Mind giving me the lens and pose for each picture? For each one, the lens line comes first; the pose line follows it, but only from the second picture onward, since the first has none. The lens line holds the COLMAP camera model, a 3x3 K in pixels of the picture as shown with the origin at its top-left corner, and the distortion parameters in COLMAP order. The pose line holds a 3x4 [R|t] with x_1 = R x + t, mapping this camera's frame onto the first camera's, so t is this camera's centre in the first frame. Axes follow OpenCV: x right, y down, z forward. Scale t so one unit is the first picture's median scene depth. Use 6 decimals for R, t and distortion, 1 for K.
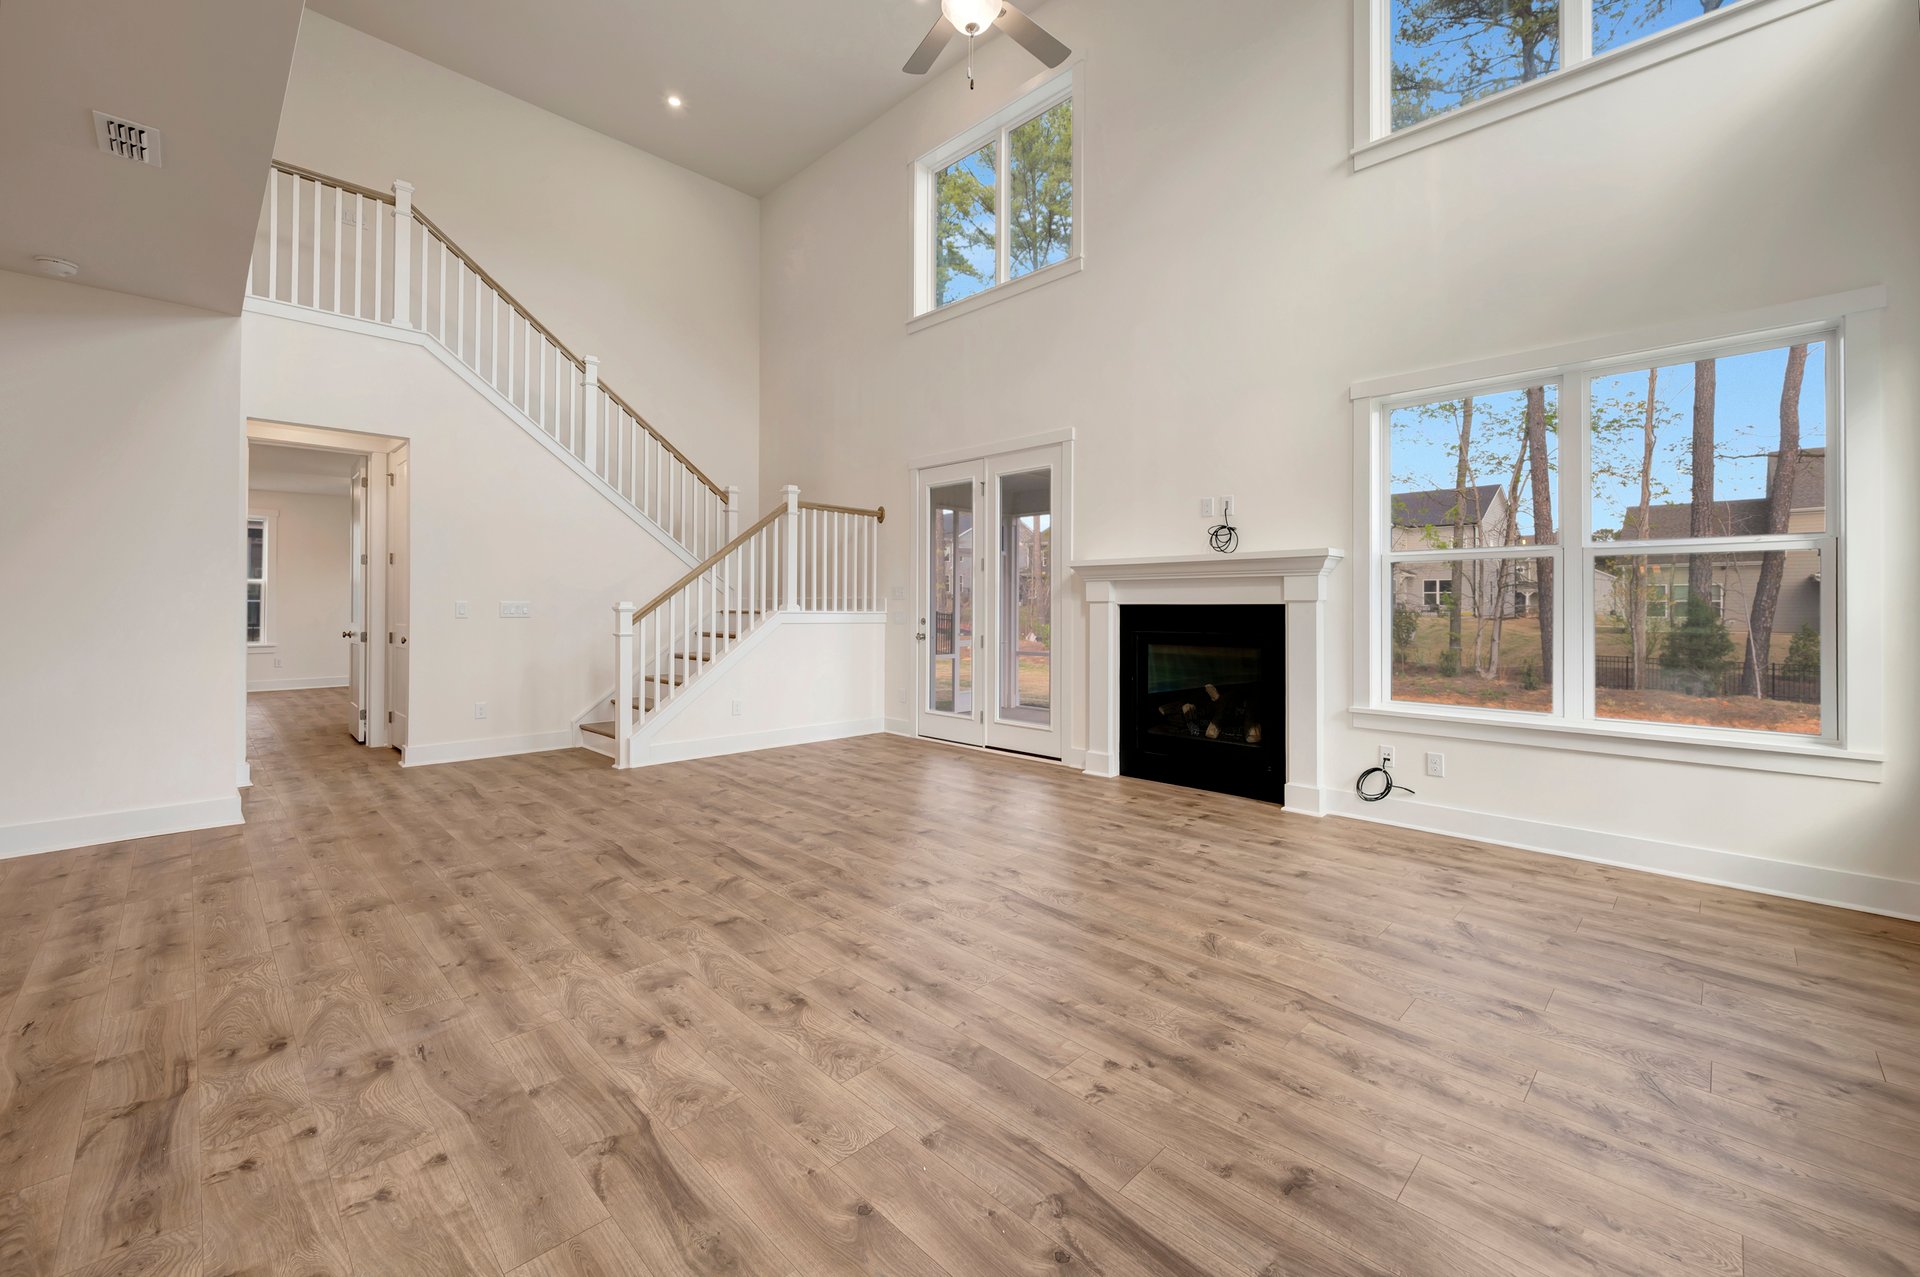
lens RADIAL K [[769.8, 0, 960.6], [0, 769.8, 610.7], [0, 0, 1]] dist [-0.000004, -0.000415]
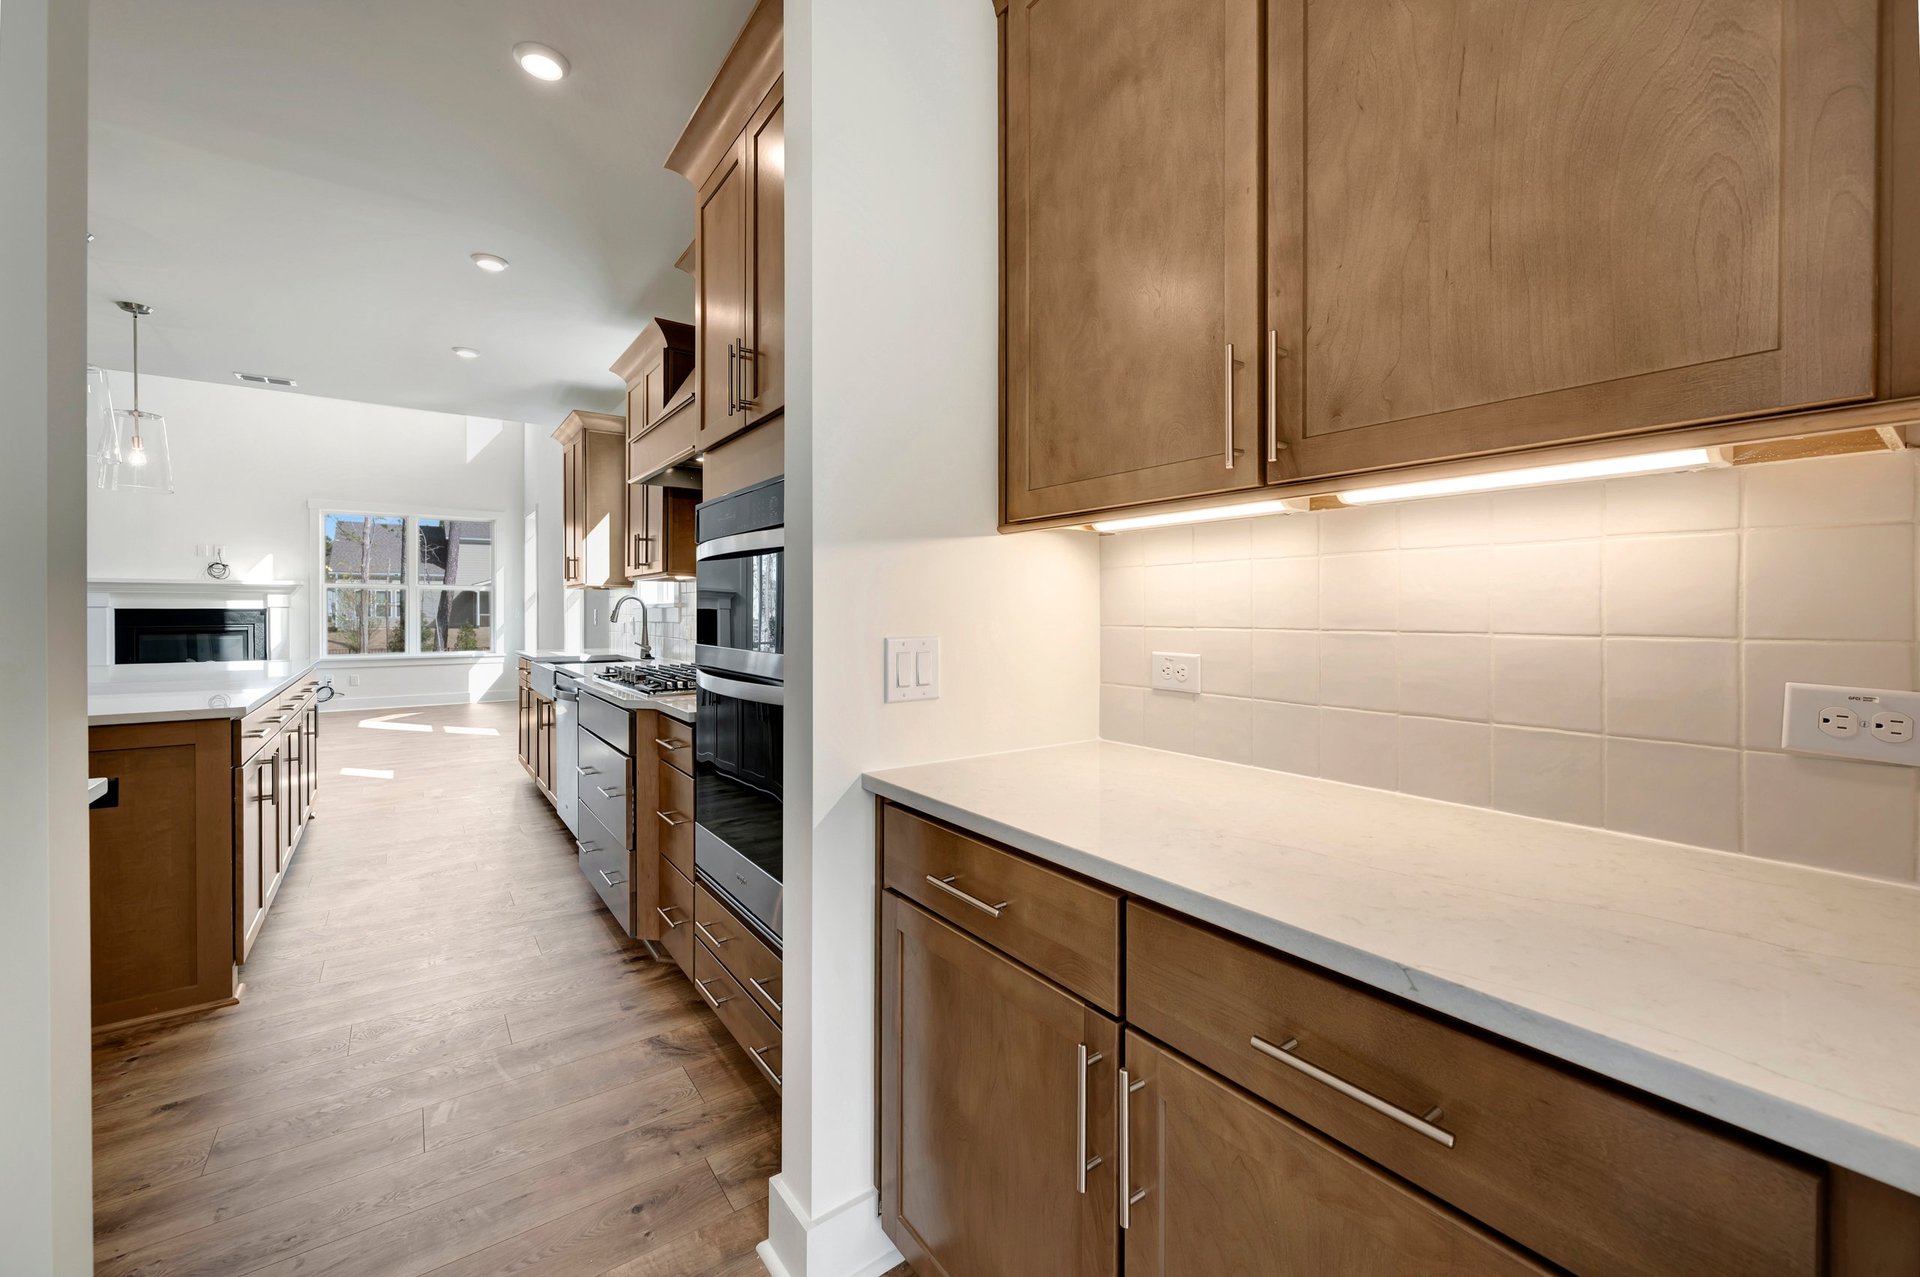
lens RADIAL K [[769.8, 0, 960.6], [0, 769.8, 610.7], [0, 0, 1]] dist [-0.000004, -0.000415]
pose [[0.167405, -0.004678, 0.985877, -0.972149], [0.004612, 0.999982, 0.003962, -0.002890], [-0.985877, 0.003883, 0.167424, -0.834494]]
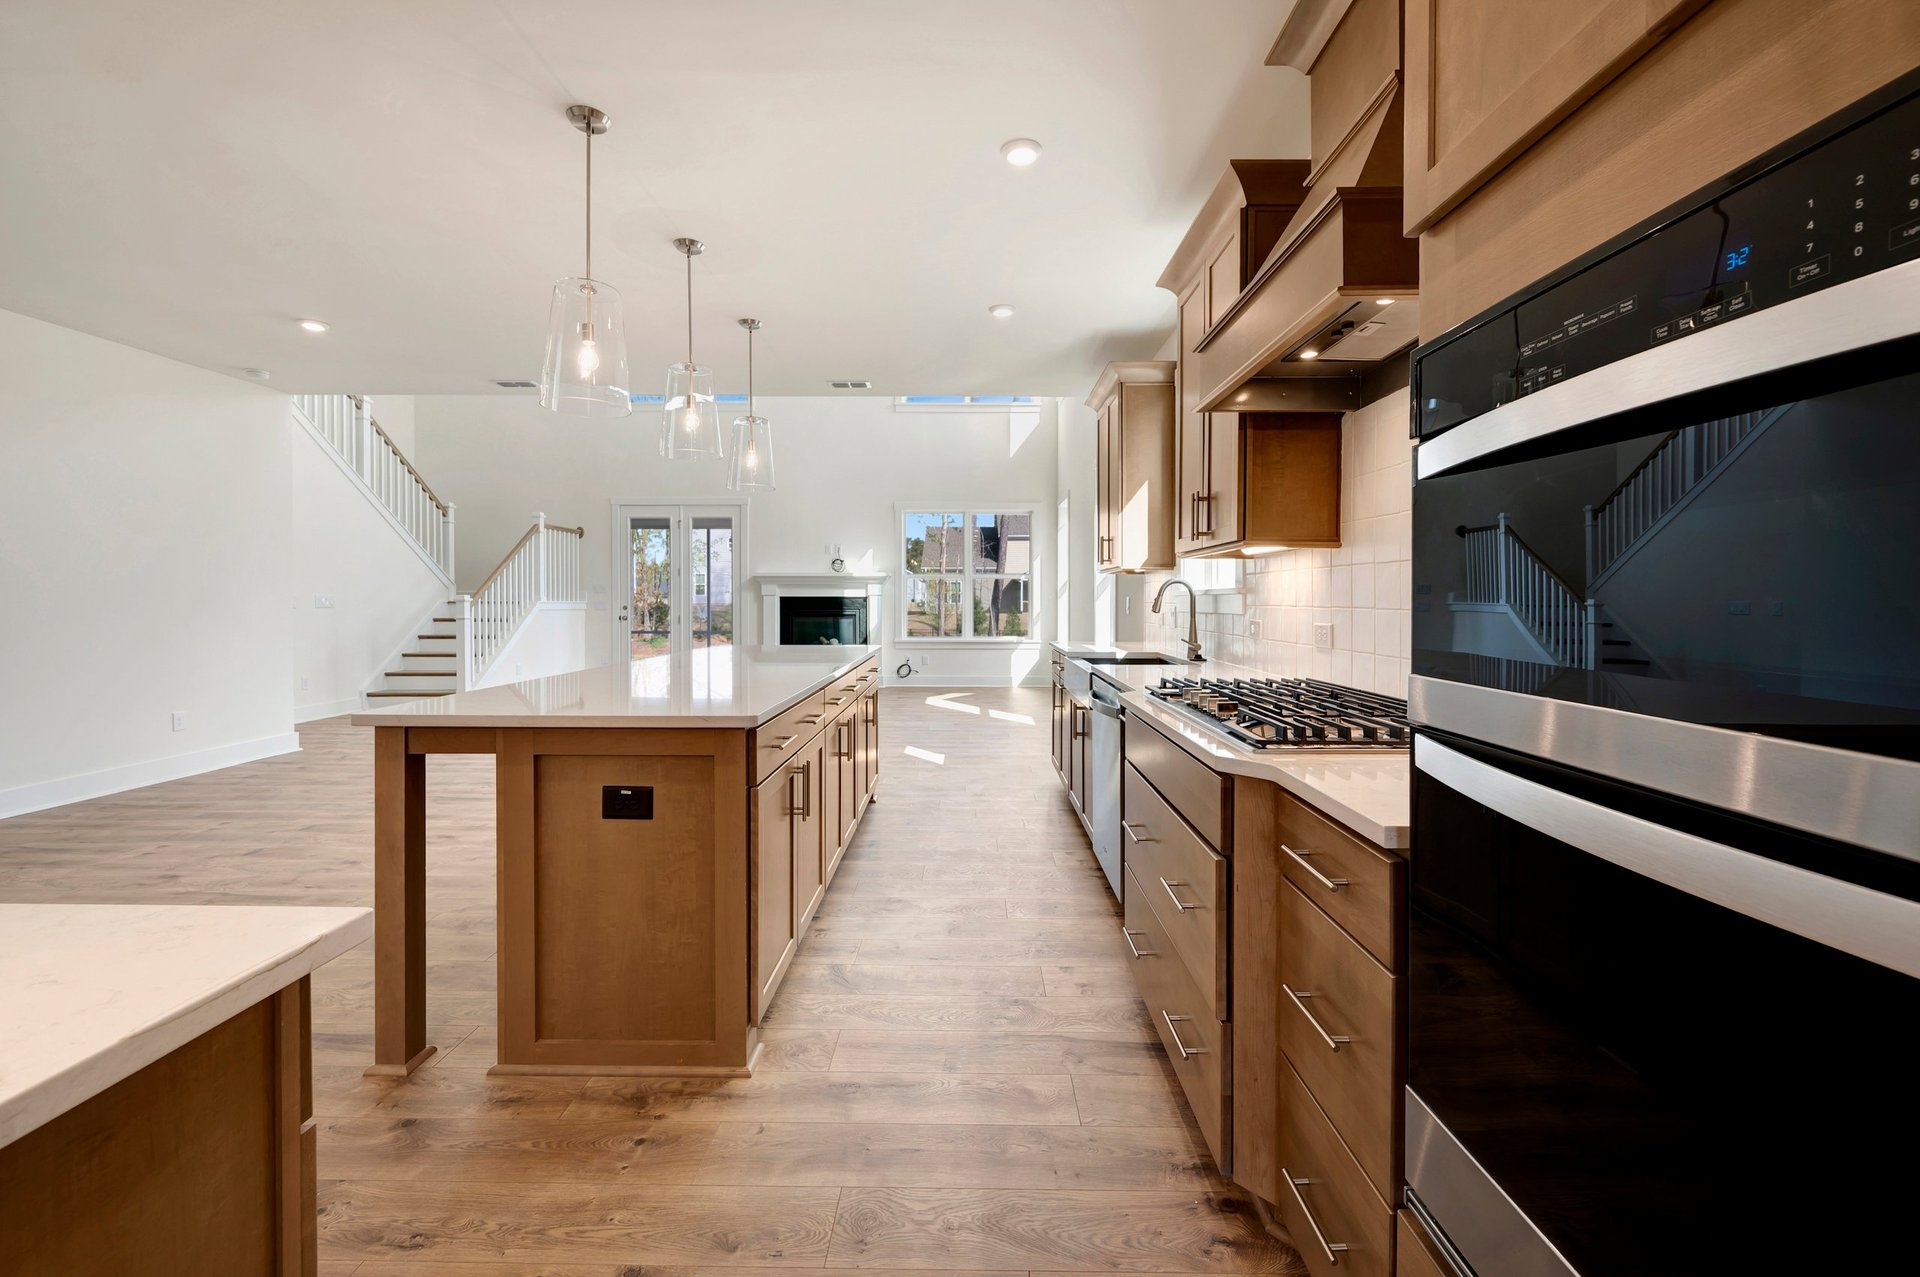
lens RADIAL K [[769.8, 0, 960.6], [0, 769.8, 610.7], [0, 0, 1]] dist [-0.000004, -0.000415]
pose [[0.723196, -0.015042, 0.690479, -0.786399], [0.005058, 0.999851, 0.016484, -0.002306], [-0.690624, -0.008429, 0.723165, -0.682052]]
